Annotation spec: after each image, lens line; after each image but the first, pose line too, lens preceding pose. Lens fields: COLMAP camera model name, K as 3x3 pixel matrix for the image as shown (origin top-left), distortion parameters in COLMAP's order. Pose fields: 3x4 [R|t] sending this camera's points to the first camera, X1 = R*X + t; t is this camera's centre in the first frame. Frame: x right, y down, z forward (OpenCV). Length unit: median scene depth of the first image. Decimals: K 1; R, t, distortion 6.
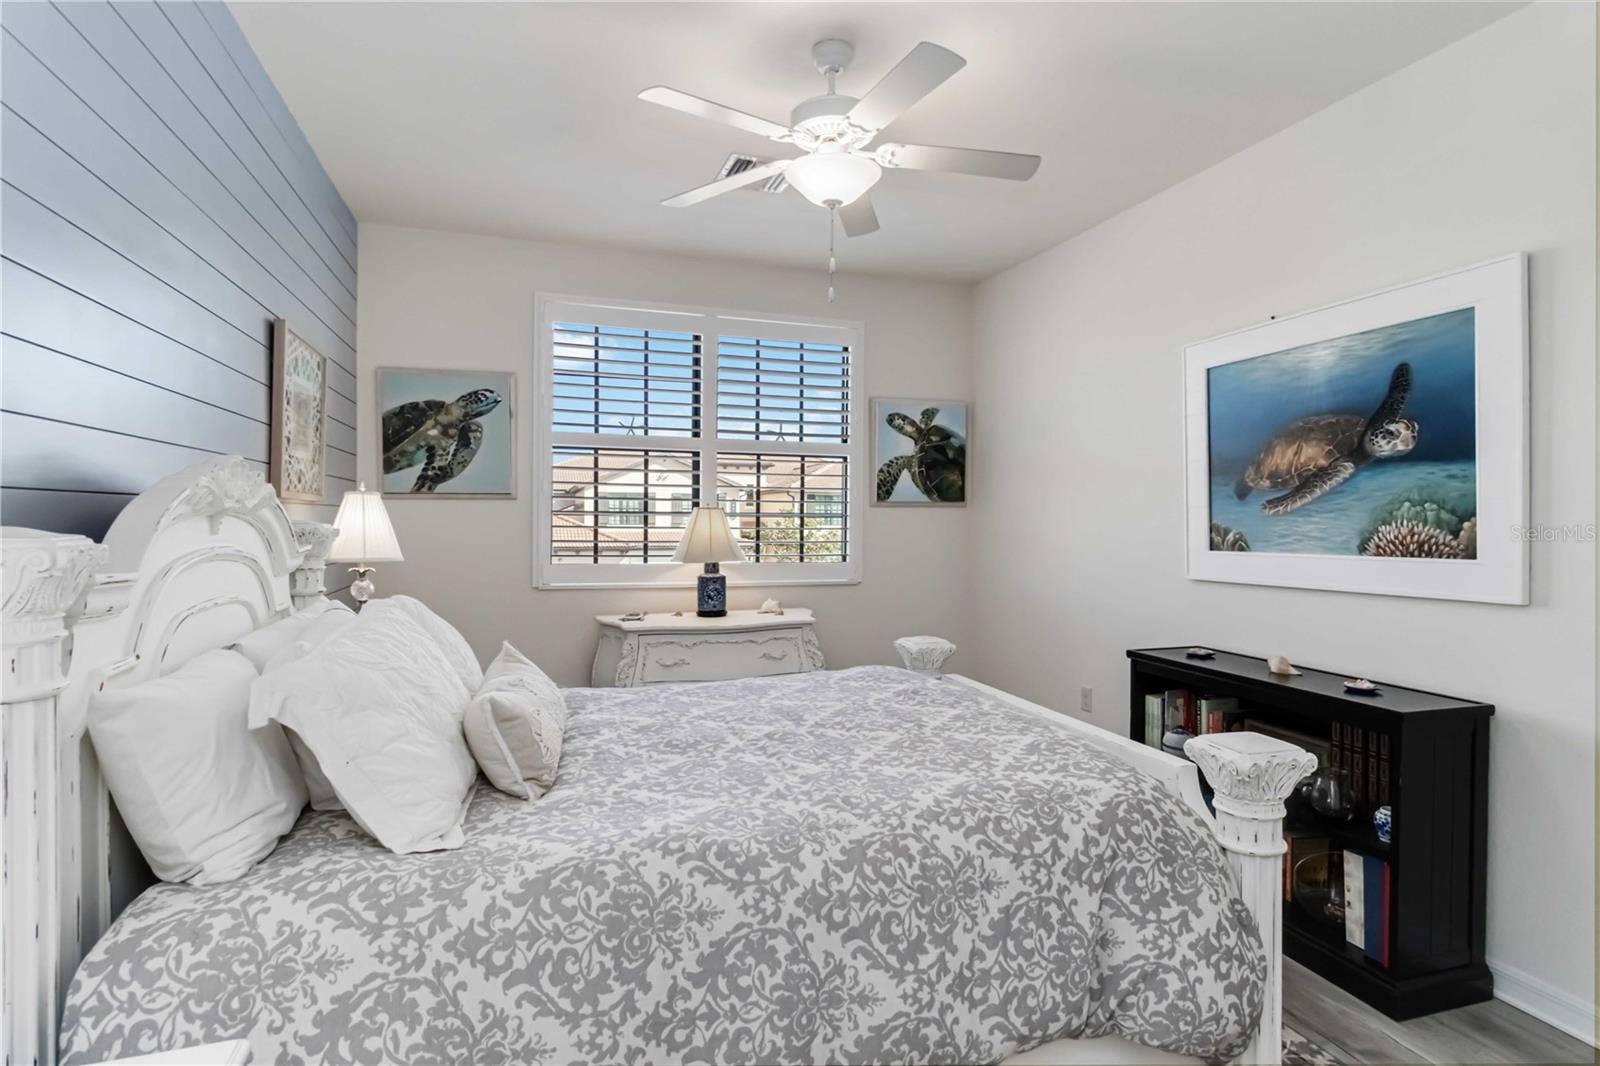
lens RADIAL K [[830.3, 0, 801.0], [0, 830.3, 530.0], [0, 0, 1]] dist [0.003707, 0.001054]
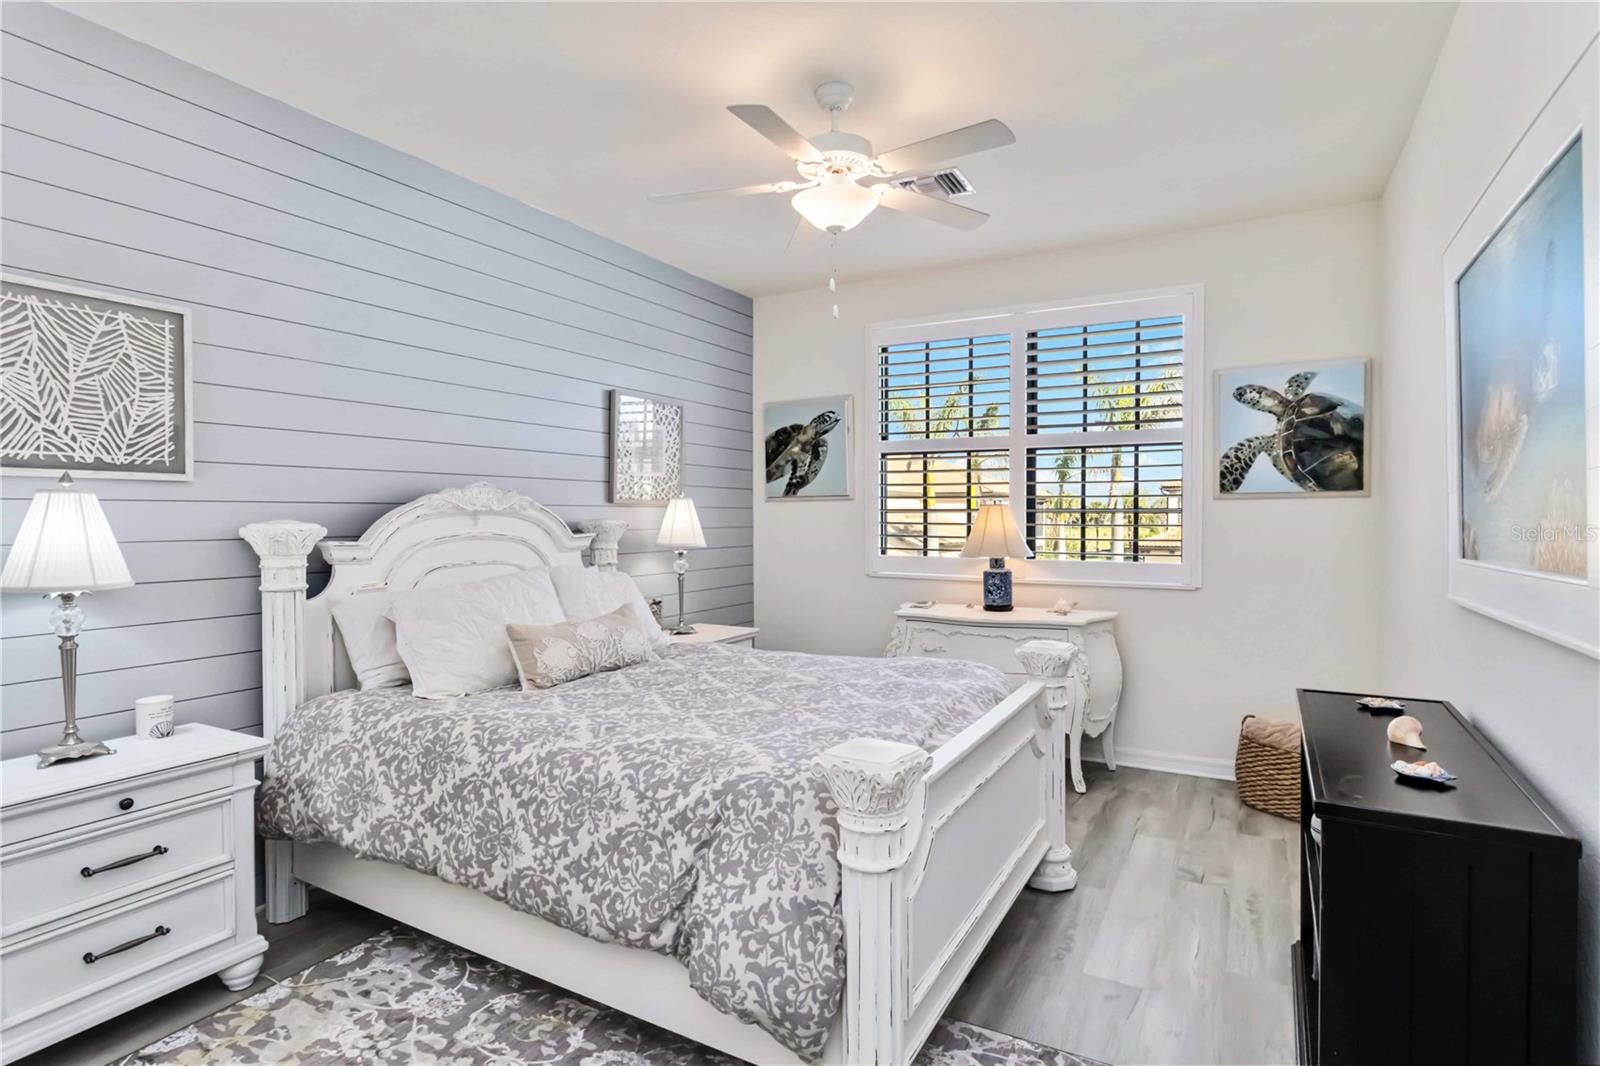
lens RADIAL K [[830.3, 0, 801.0], [0, 830.3, 530.0], [0, 0, 1]] dist [0.003707, 0.001054]
pose [[0.672703, 0.005500, -0.739892, 0.505805], [-0.006264, 0.999979, 0.001739, 0.004894], [0.739886, 0.003465, 0.672723, 0.140146]]
